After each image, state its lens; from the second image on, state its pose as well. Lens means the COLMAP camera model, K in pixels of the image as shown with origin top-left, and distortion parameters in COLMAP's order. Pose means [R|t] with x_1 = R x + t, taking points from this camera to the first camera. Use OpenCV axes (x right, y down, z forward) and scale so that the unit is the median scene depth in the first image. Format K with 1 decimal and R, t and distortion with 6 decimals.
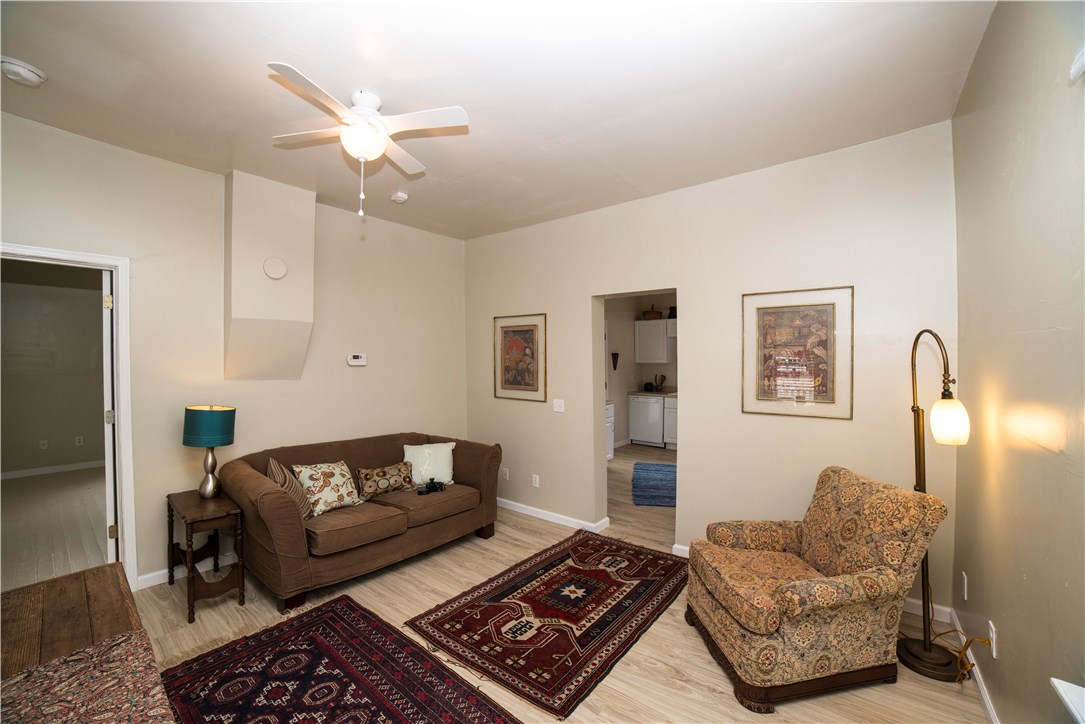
lens RADIAL K [[447.8, 0, 542.5], [0, 447.8, 362.0], [0, 0, 1]] dist [-0.118109, 0.046744]
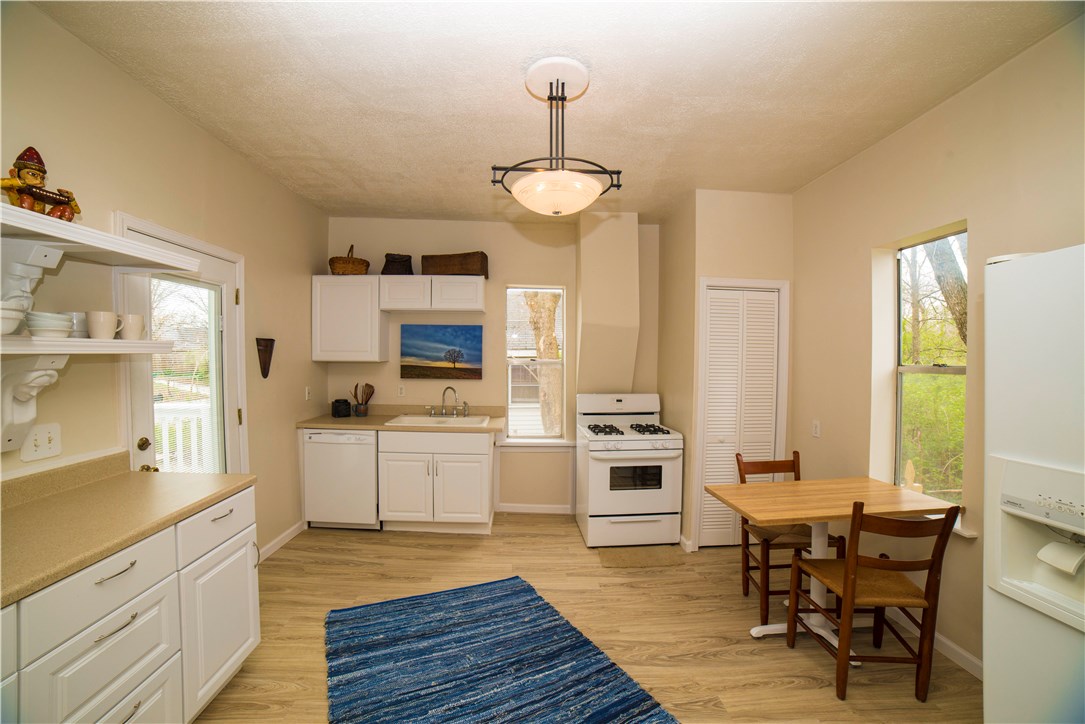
lens RADIAL K [[447.8, 0, 542.5], [0, 447.8, 362.0], [0, 0, 1]] dist [-0.118109, 0.046744]
pose [[0.753425, -0.010637, 0.657447, 0.091178], [-0.001154, 0.999846, 0.017500, -0.005741], [-0.657532, -0.013944, 0.753297, 0.507790]]
